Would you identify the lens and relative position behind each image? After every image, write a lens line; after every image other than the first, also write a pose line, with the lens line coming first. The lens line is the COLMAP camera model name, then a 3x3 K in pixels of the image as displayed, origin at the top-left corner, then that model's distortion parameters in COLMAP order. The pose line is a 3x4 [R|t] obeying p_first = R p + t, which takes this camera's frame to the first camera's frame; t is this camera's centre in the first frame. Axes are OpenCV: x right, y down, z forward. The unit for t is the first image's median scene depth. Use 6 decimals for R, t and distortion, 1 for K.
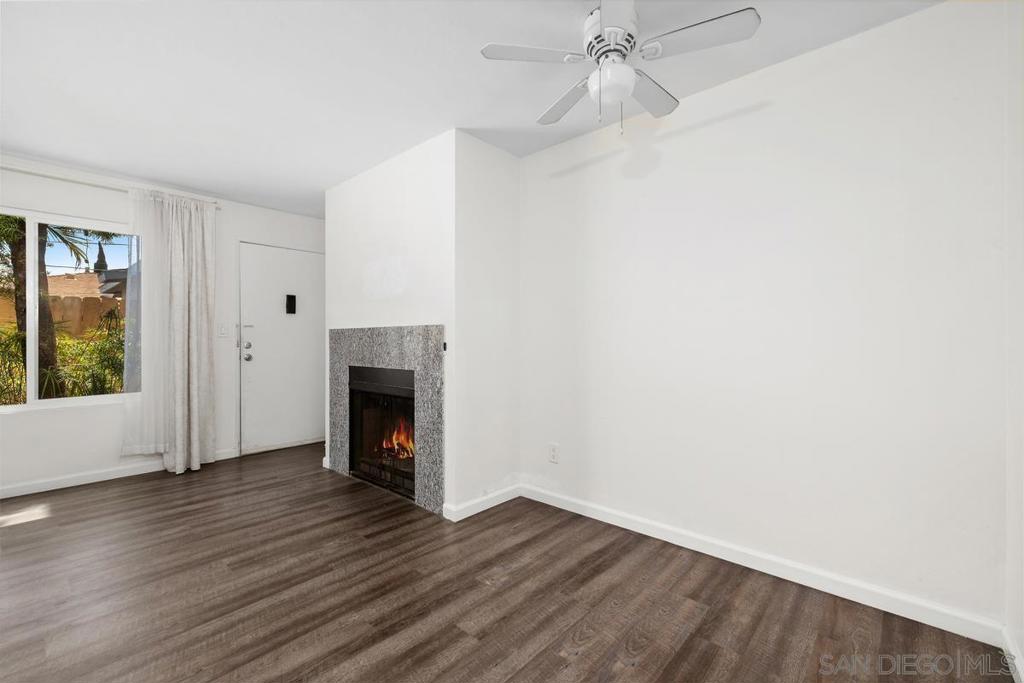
lens RADIAL K [[433.4, 0, 513.6], [0, 433.4, 338.6], [0, 0, 1]] dist [0.001908, 0.000355]
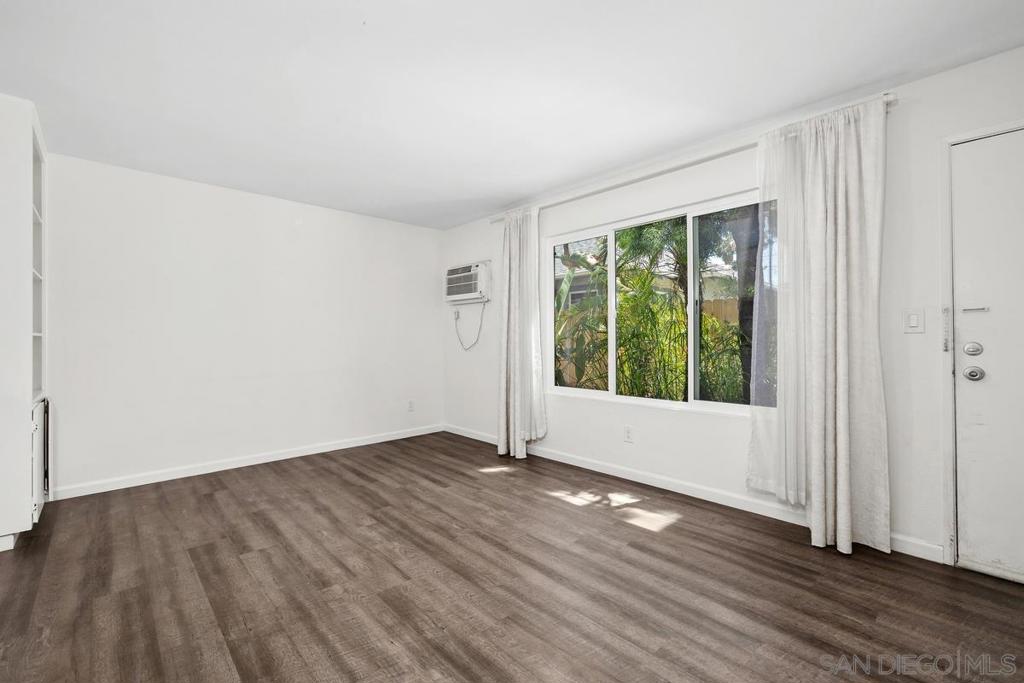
lens RADIAL K [[433.4, 0, 513.6], [0, 433.4, 338.6], [0, 0, 1]] dist [0.001908, 0.000355]
pose [[-0.085925, 0.002365, -0.996299, -0.117739], [0.006150, 0.999979, 0.001844, -0.000303], [0.996283, -0.005969, -0.085938, 0.801627]]
